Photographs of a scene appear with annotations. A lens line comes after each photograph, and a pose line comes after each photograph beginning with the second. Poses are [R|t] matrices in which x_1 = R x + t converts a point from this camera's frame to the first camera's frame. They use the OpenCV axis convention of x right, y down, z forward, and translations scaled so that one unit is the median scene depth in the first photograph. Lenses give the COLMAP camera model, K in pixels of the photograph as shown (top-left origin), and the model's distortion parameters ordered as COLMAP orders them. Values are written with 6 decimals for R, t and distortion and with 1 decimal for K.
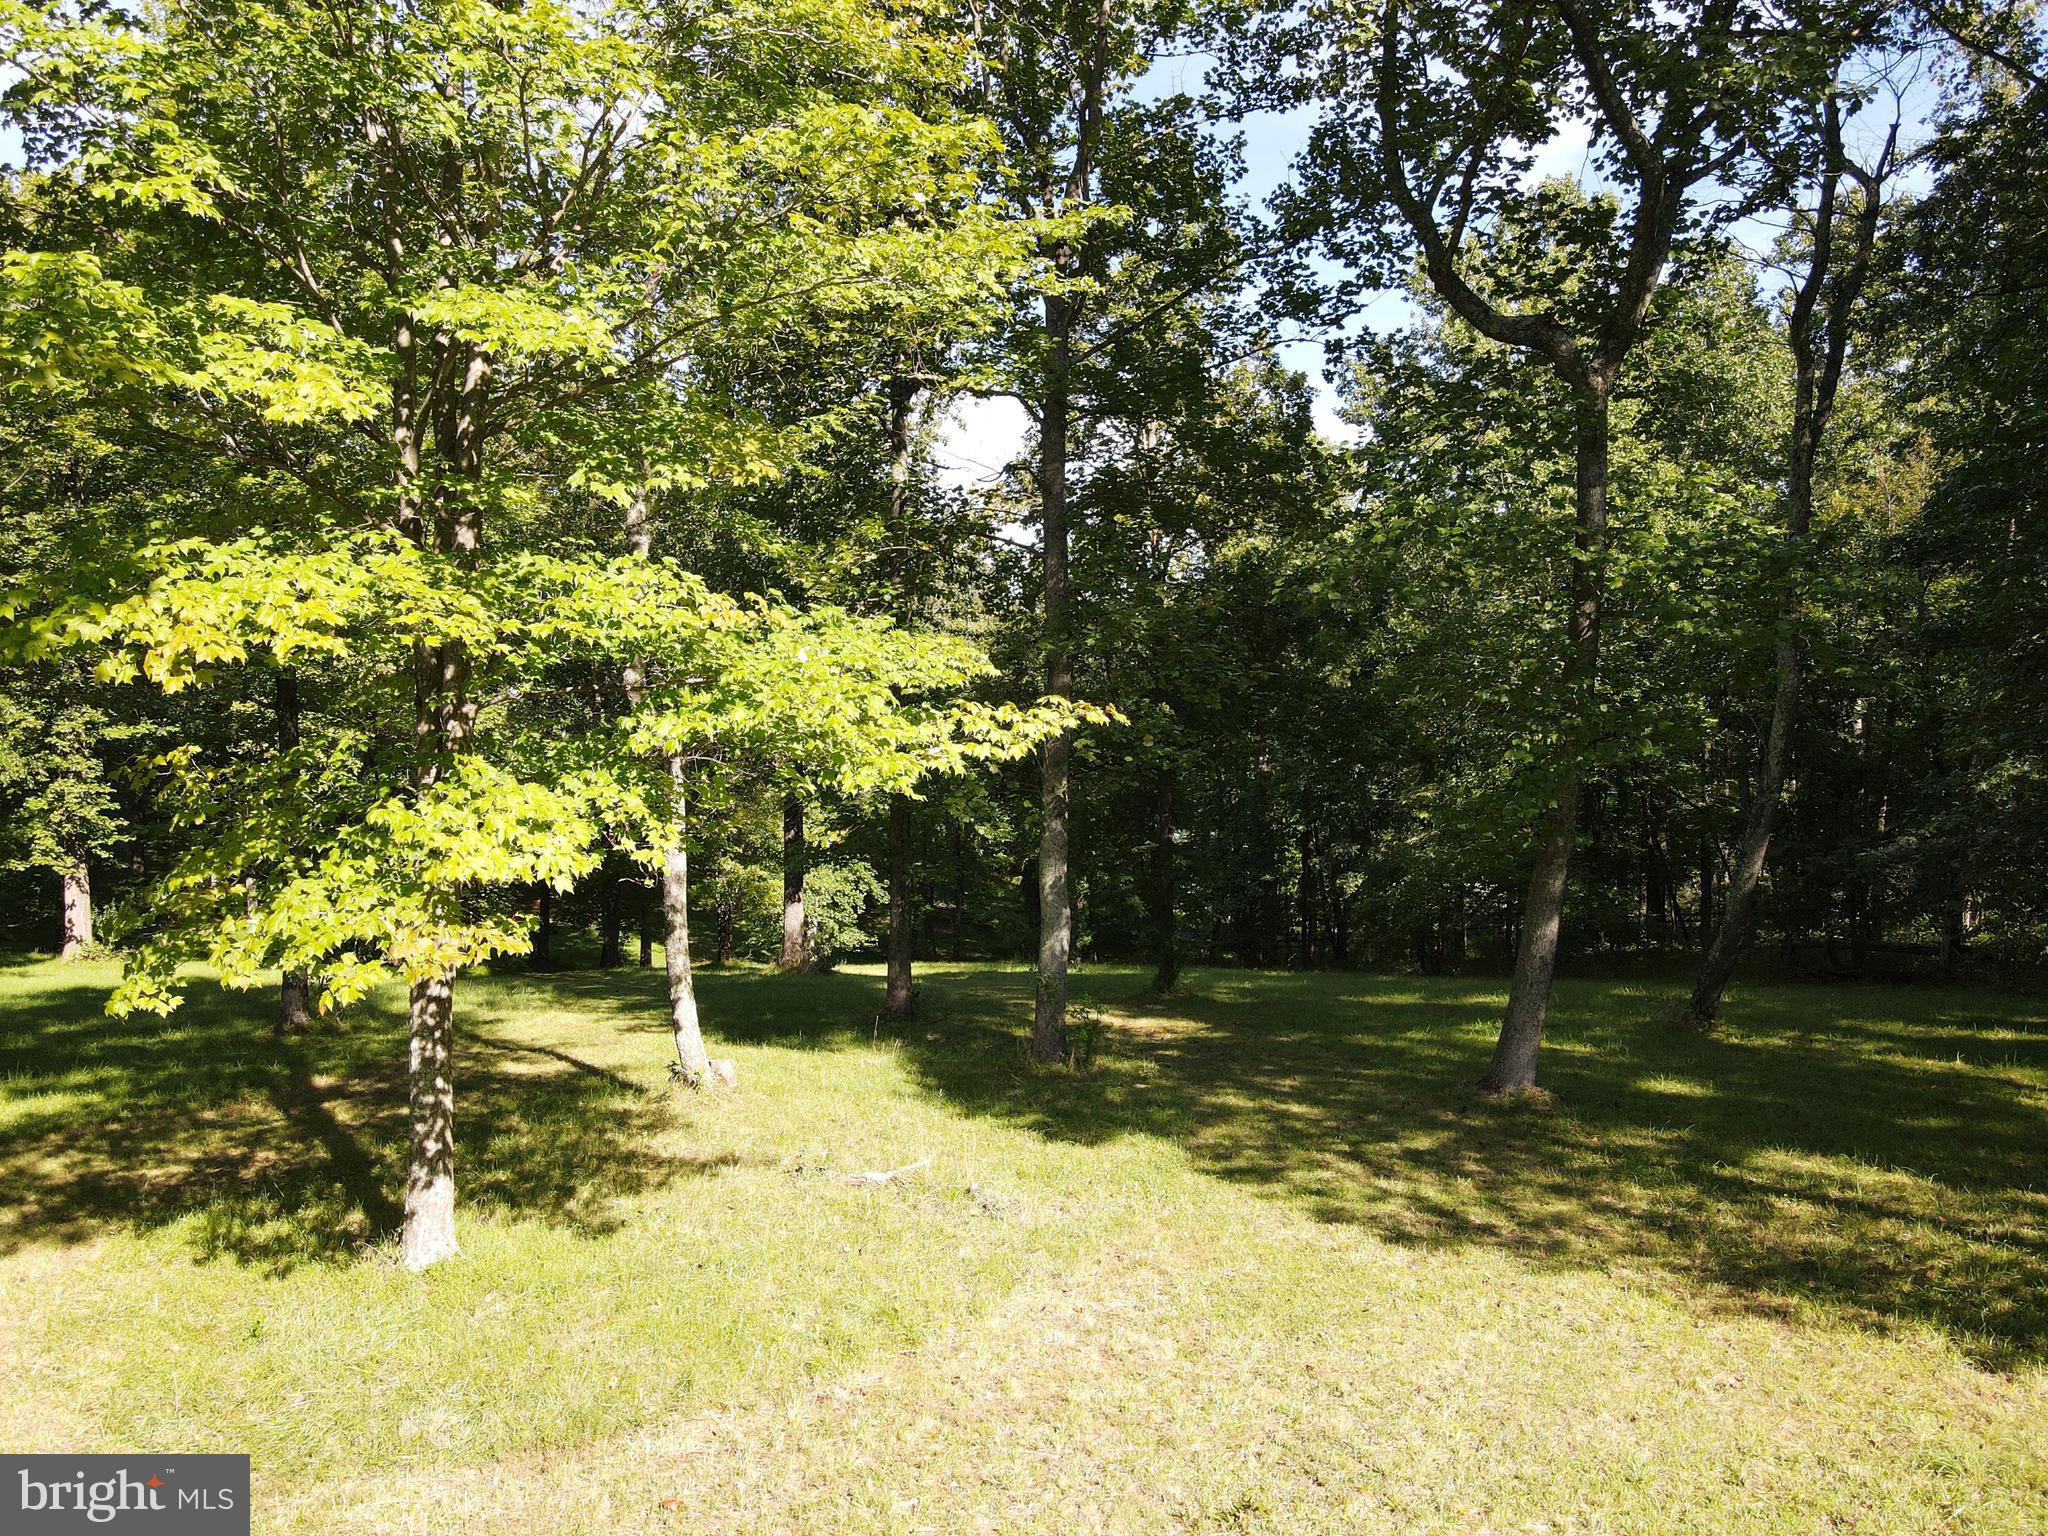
lens RADIAL K [[1519.8, 0, 1018.3], [0, 1519.8, 768.1], [0, 0, 1]] dist [0.026525, -0.019710]
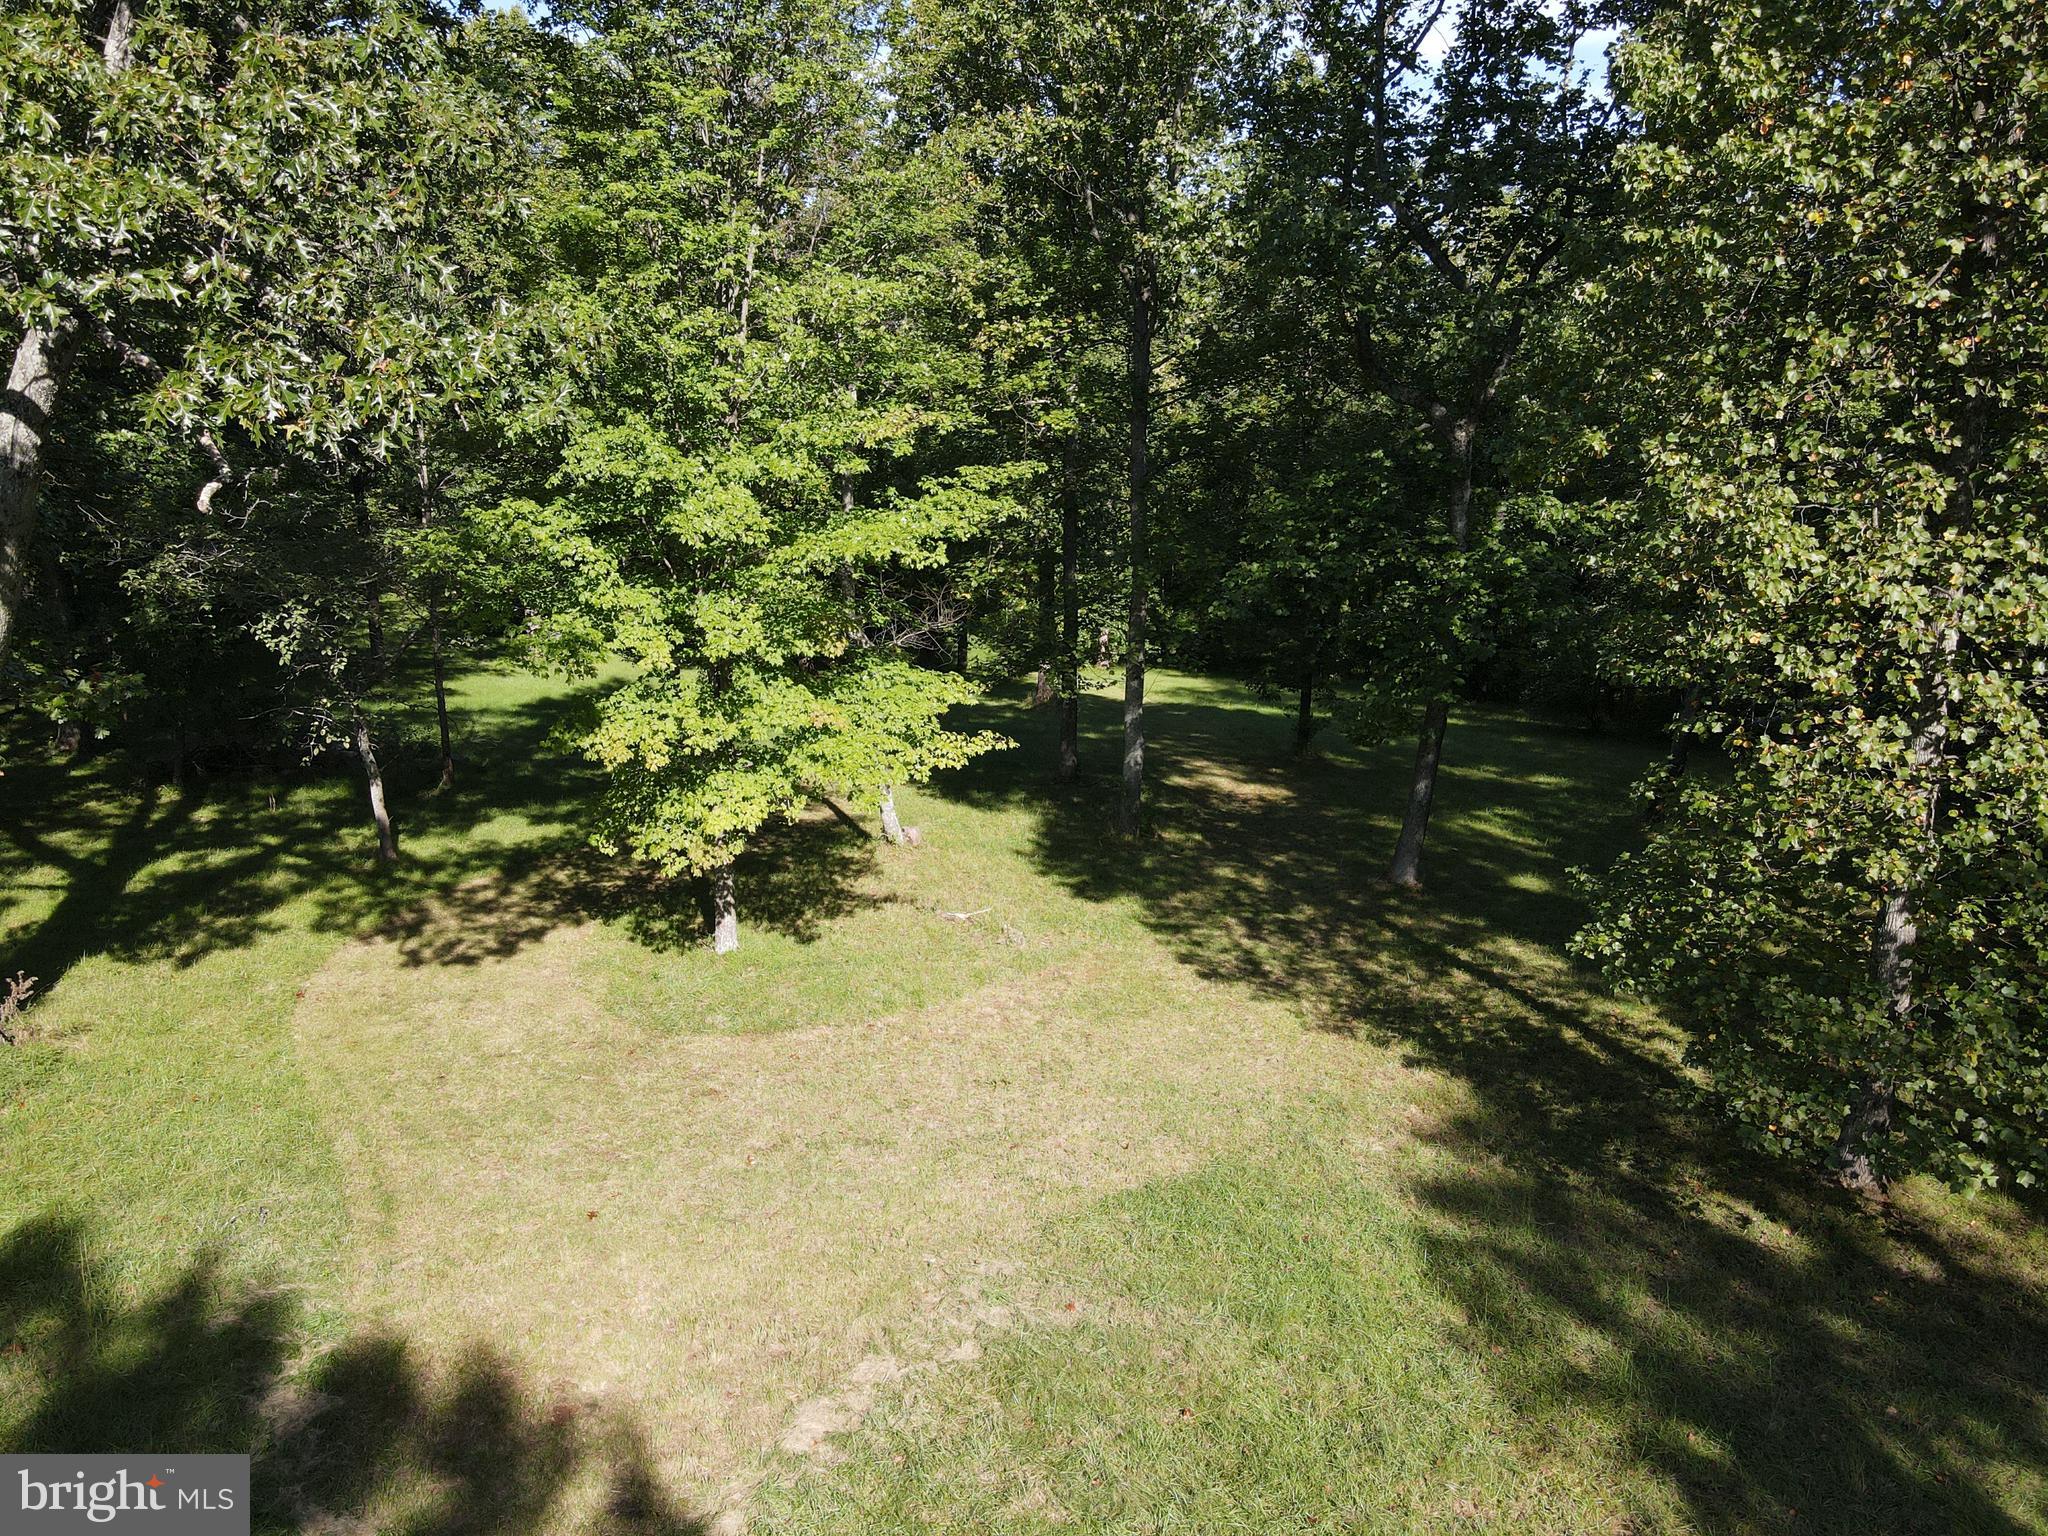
lens RADIAL K [[1519.8, 0, 1036.9], [0, 1519.8, 820.5], [0, 0, 1]] dist [0.026525, -0.019710]
pose [[0.973680, 0.072141, -0.216202, 0.481222], [-0.012519, 0.964083, 0.265307, -0.417830], [0.227576, -0.255617, 0.939611, -0.857761]]
